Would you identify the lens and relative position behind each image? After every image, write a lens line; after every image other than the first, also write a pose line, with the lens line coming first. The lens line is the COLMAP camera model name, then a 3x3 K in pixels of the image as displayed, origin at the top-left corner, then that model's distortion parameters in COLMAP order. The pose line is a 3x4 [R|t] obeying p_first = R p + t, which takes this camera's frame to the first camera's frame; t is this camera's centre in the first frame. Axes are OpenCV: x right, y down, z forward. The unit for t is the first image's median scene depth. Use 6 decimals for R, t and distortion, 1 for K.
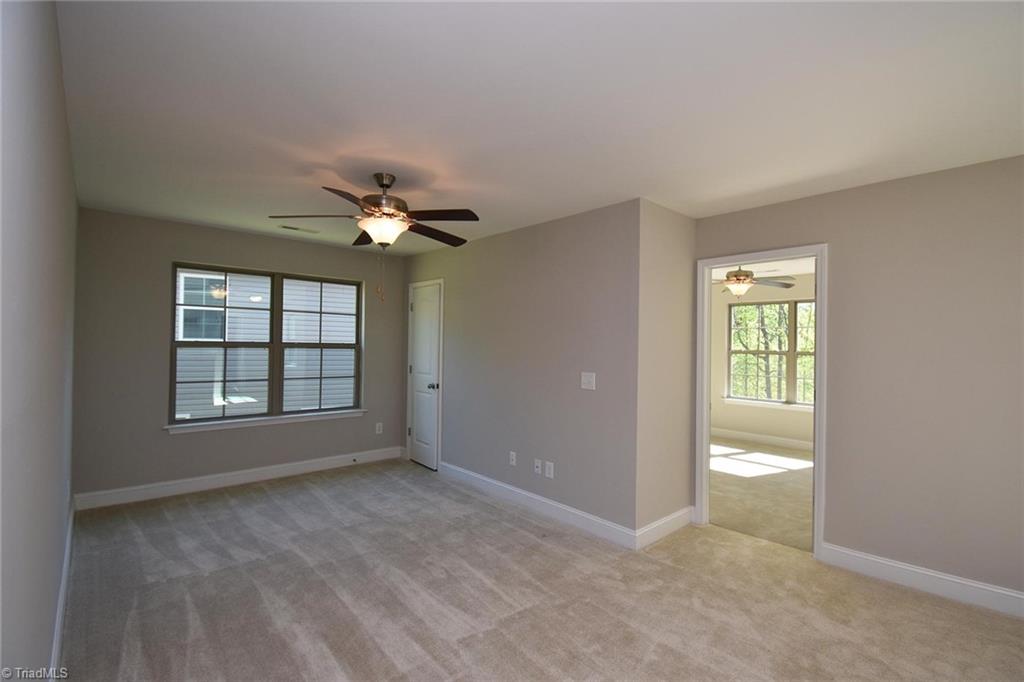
lens RADIAL K [[467.4, 0, 510.5], [0, 467.4, 339.6], [0, 0, 1]] dist [0.000364, -0.000446]
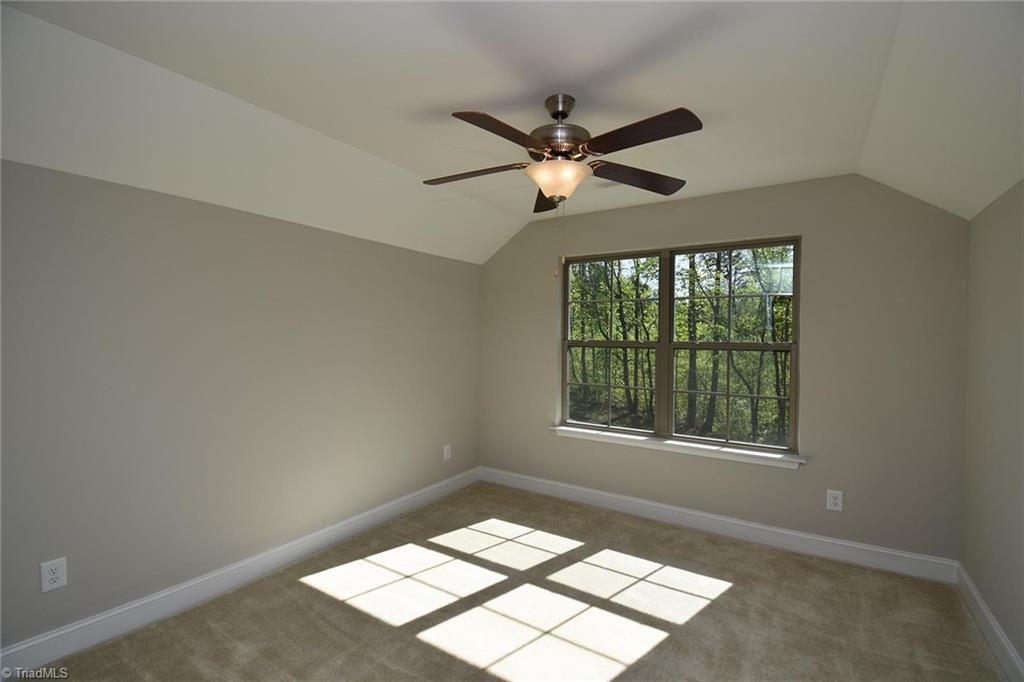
lens RADIAL K [[467.4, 0, 512.8], [0, 467.4, 339.9], [0, 0, 1]] dist [0.000364, -0.000446]
pose [[0.964898, -0.006852, 0.262534, 0.051519], [0.001508, 0.999788, 0.020551, 0.001901], [-0.262619, -0.019434, 0.964704, 0.093396]]
